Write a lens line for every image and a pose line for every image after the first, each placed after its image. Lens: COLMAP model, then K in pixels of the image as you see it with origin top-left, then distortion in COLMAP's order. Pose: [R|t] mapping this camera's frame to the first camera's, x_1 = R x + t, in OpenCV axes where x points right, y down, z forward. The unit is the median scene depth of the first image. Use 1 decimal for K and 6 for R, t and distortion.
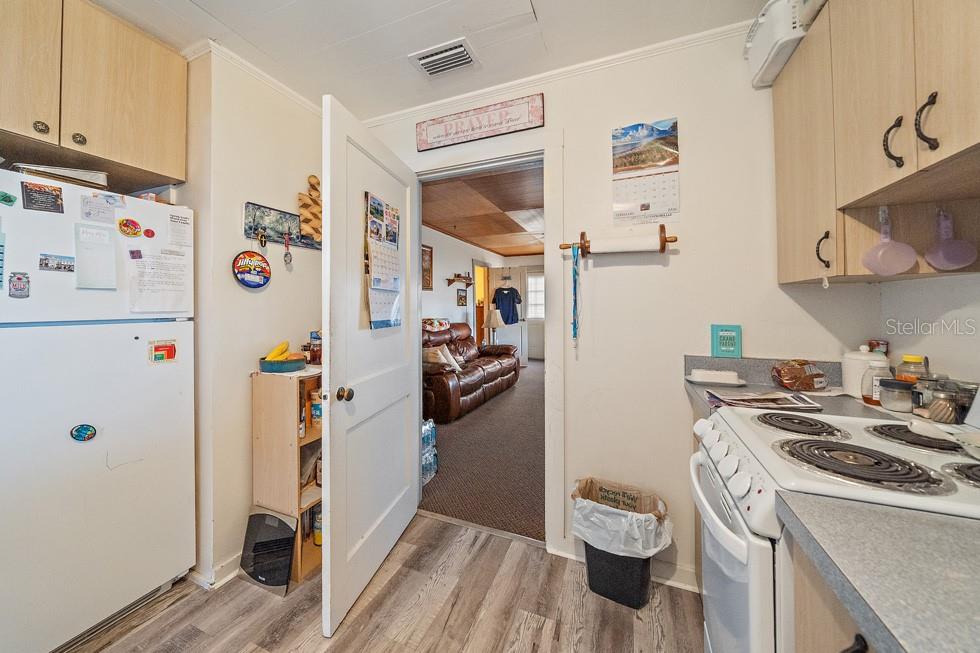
lens RADIAL K [[340.2, 0, 449.4], [0, 340.2, 302.6], [0, 0, 1]] dist [-0.002304, -0.000086]
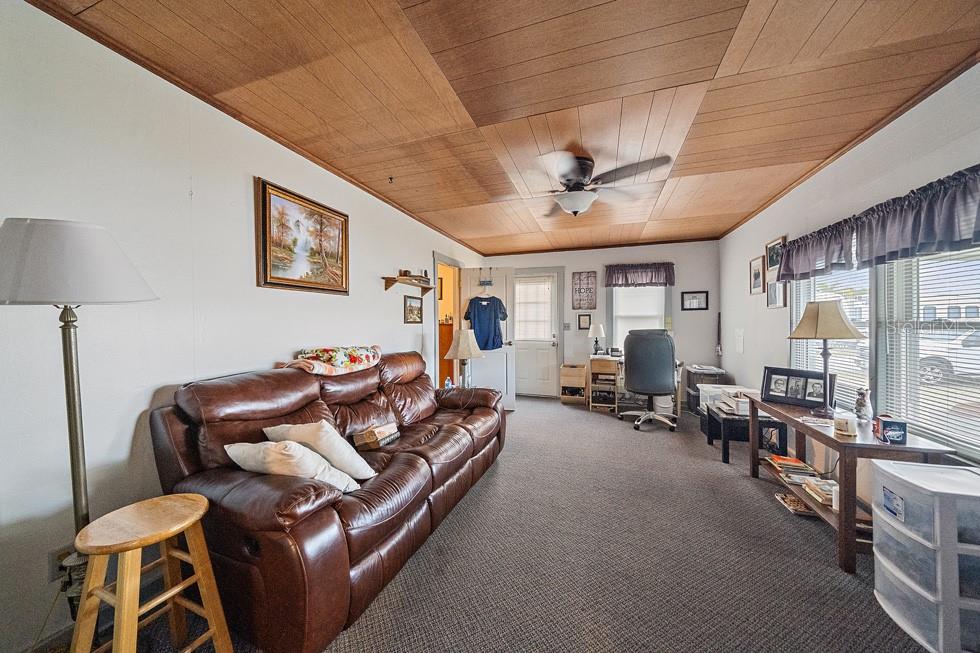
lens RADIAL K [[340.2, 0, 488.8], [0, 340.2, 324.9], [0, 0, 1]] dist [-0.002304, -0.000086]
pose [[0.986994, -0.002304, 0.160740, 0.074992], [0.000441, 0.999932, 0.011627, 0.005279], [-0.160756, -0.011404, 0.986928, 0.379621]]
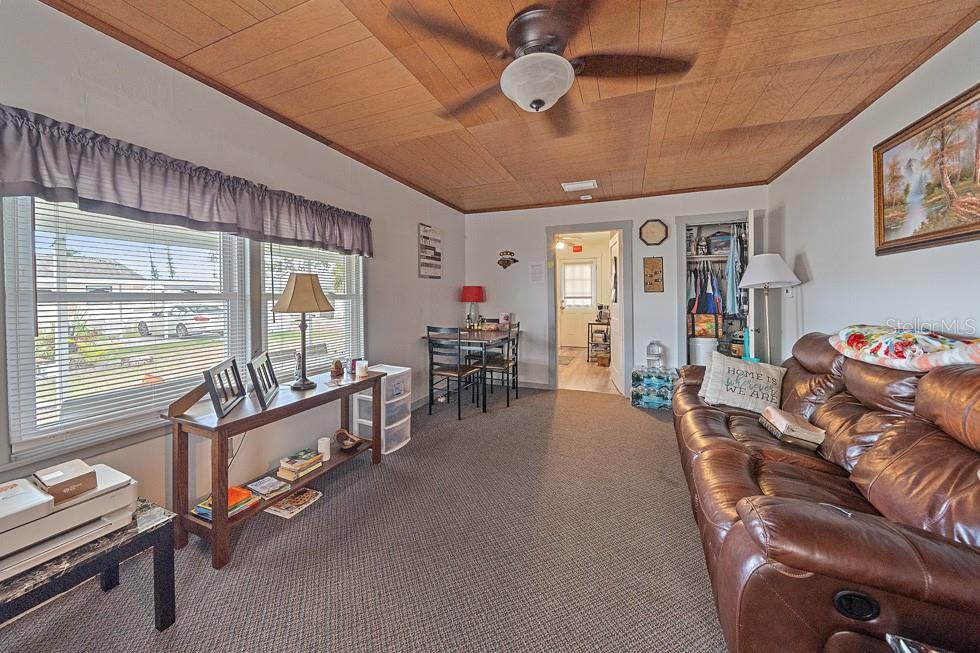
lens RADIAL K [[340.2, 0, 489.8], [0, 340.2, 294.7], [0, 0, 1]] dist [-0.002304, -0.000086]
pose [[-0.994358, 0.002698, -0.106046, 0.327828], [0.003963, 0.999923, -0.011720, 0.011801], [0.106006, -0.012074, -0.994292, 1.067418]]
